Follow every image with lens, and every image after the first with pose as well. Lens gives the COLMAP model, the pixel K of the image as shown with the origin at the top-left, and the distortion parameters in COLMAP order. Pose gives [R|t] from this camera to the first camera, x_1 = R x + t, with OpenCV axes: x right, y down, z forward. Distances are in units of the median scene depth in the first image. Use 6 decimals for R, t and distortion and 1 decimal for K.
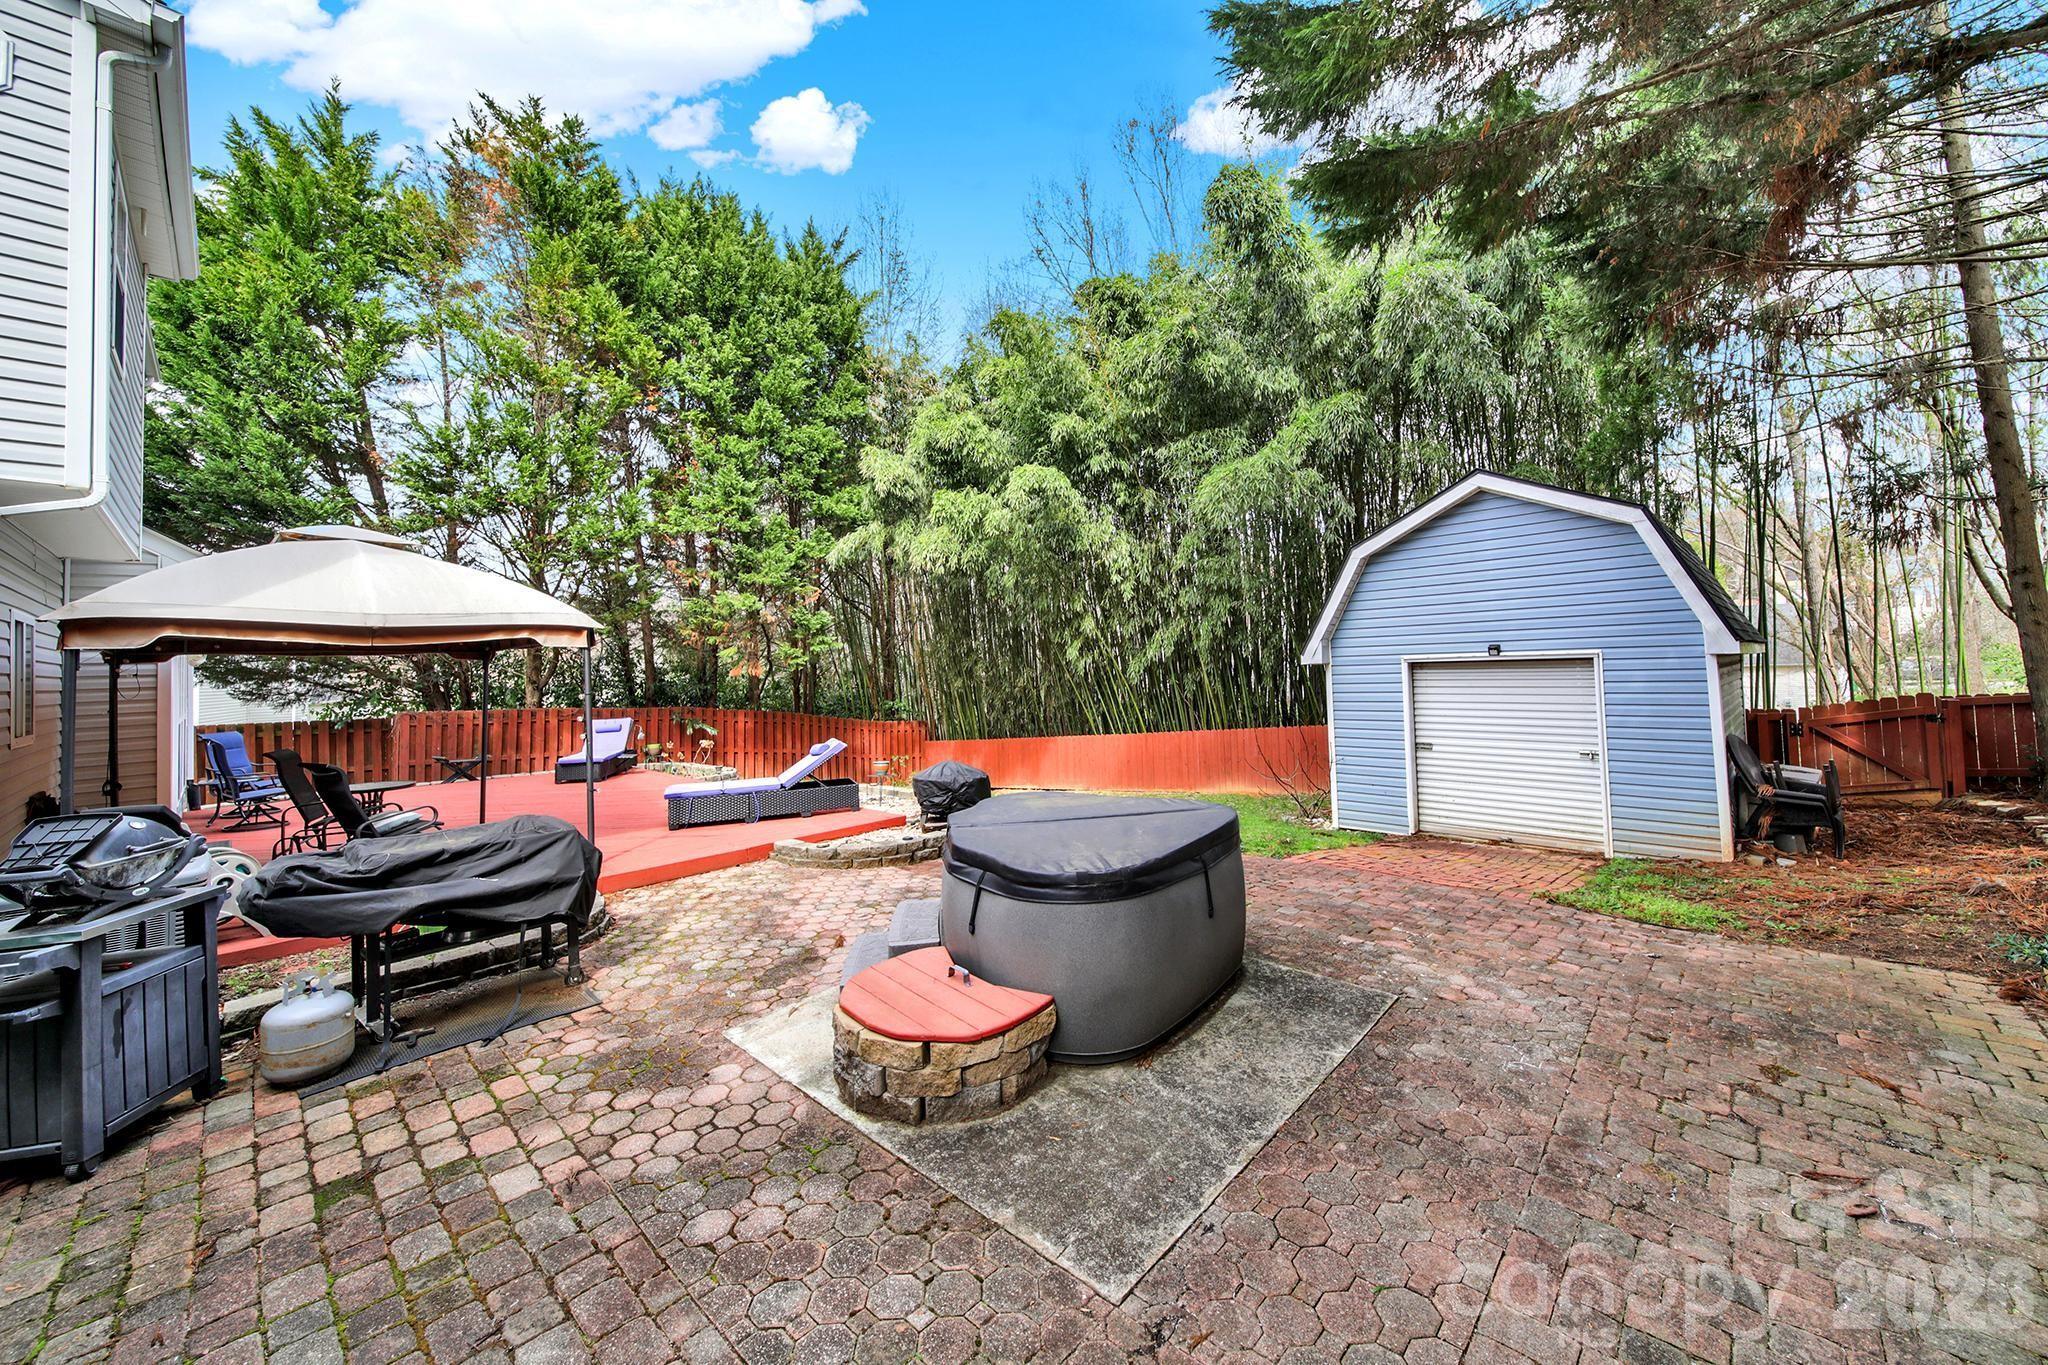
lens RADIAL K [[743.6, 0, 1035.4], [0, 743.6, 667.9], [0, 0, 1]] dist [-0.005540, 0.000491]
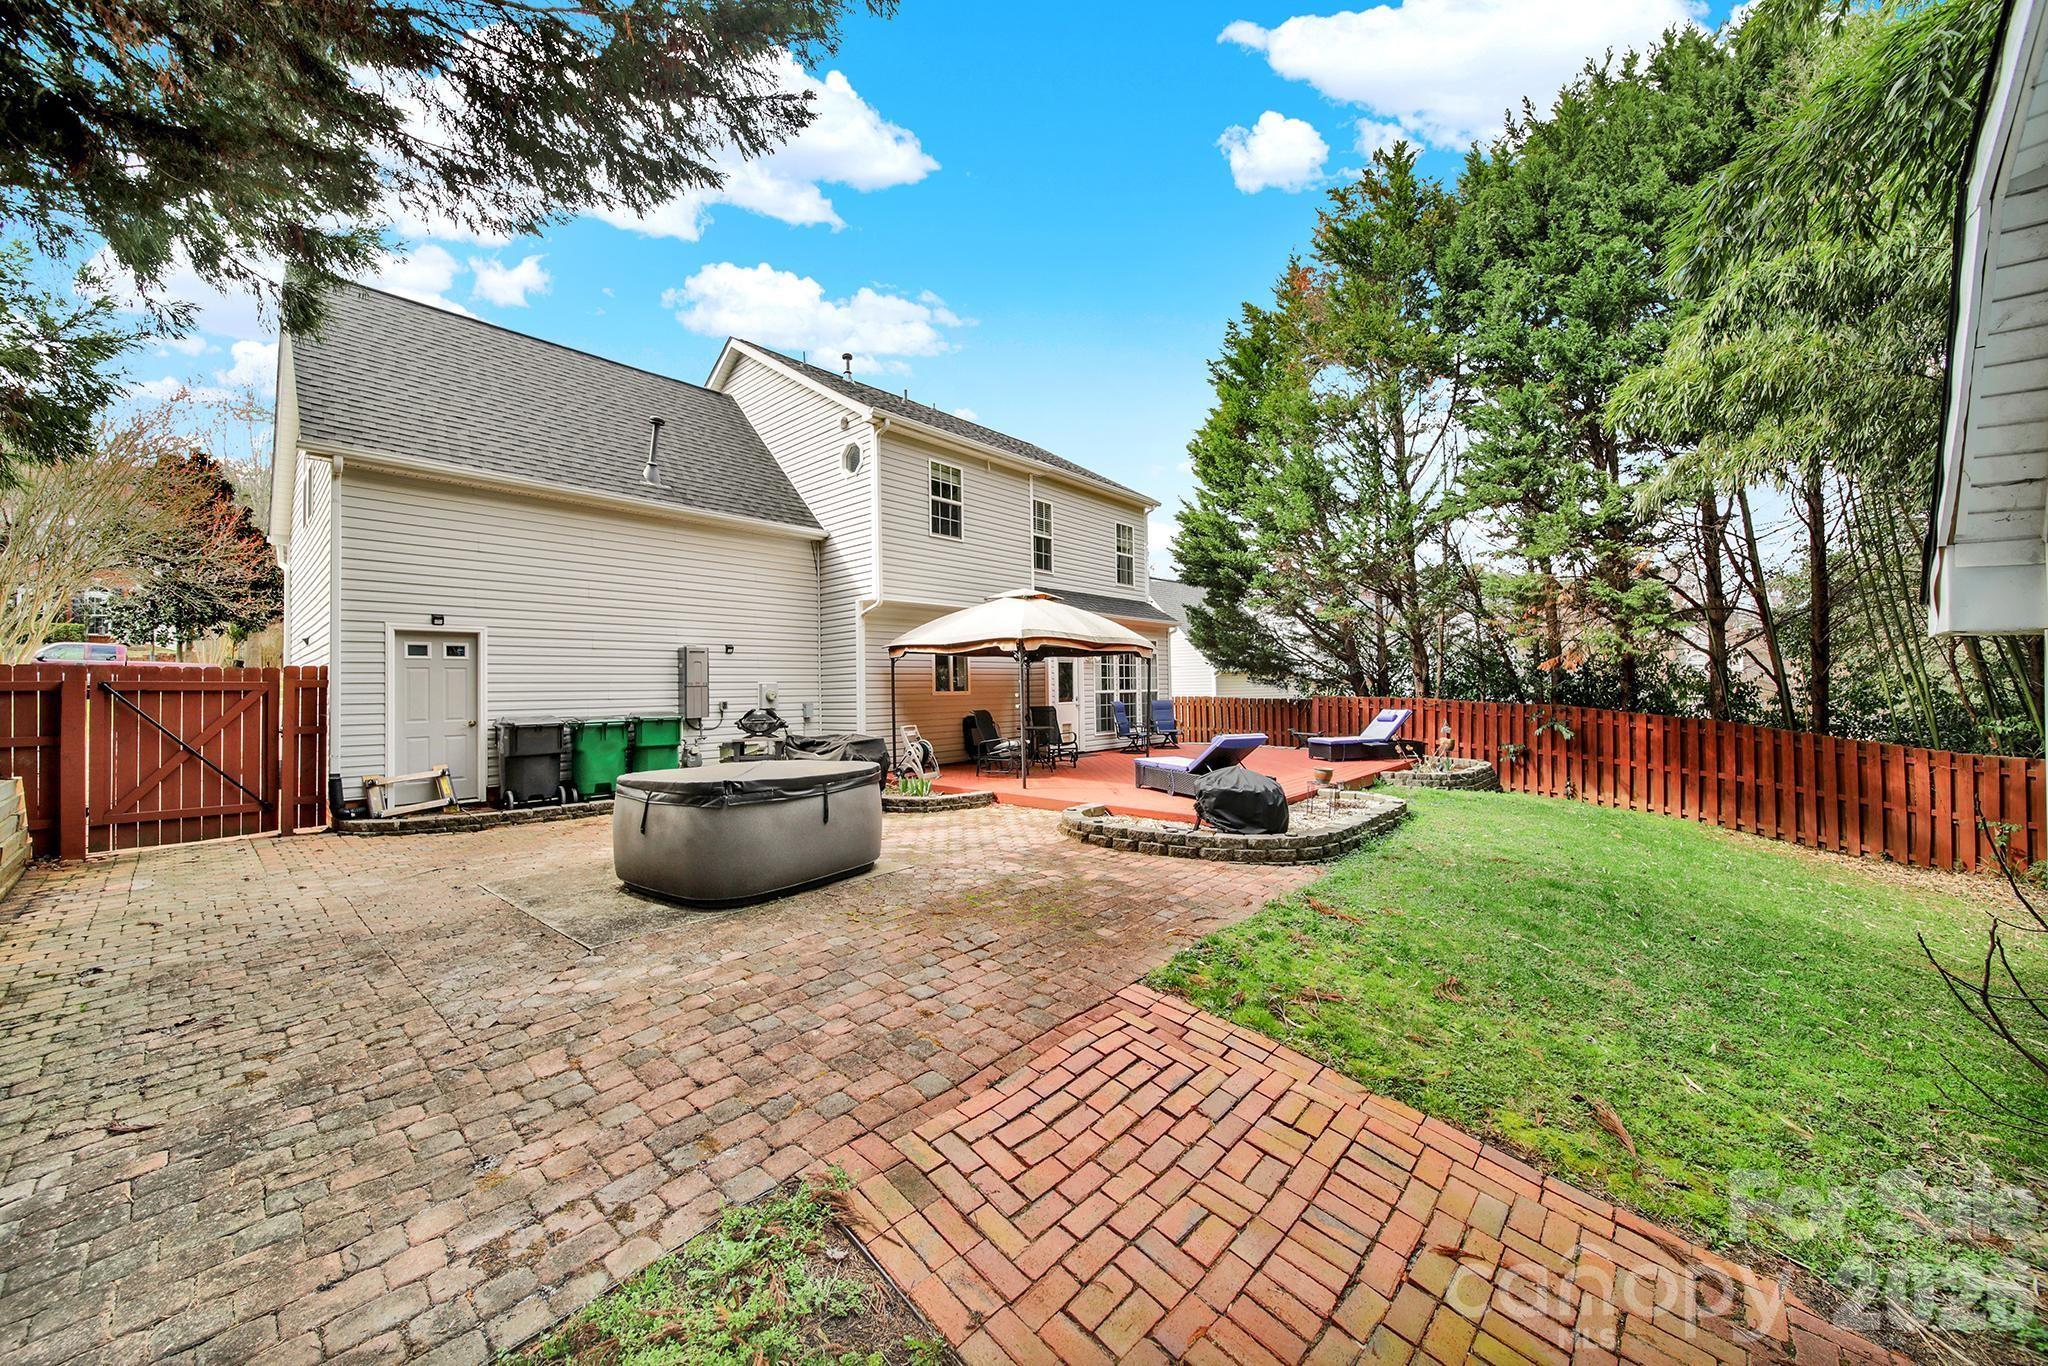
lens RADIAL K [[743.6, 0, 1034.2], [0, 743.6, 684.0], [0, 0, 1]] dist [-0.005540, 0.000491]
pose [[0.043378, 0.021946, -0.998818, 1.606544], [0.010301, 0.999696, 0.022412, 0.019843], [0.999006, -0.011261, 0.043138, 1.598354]]
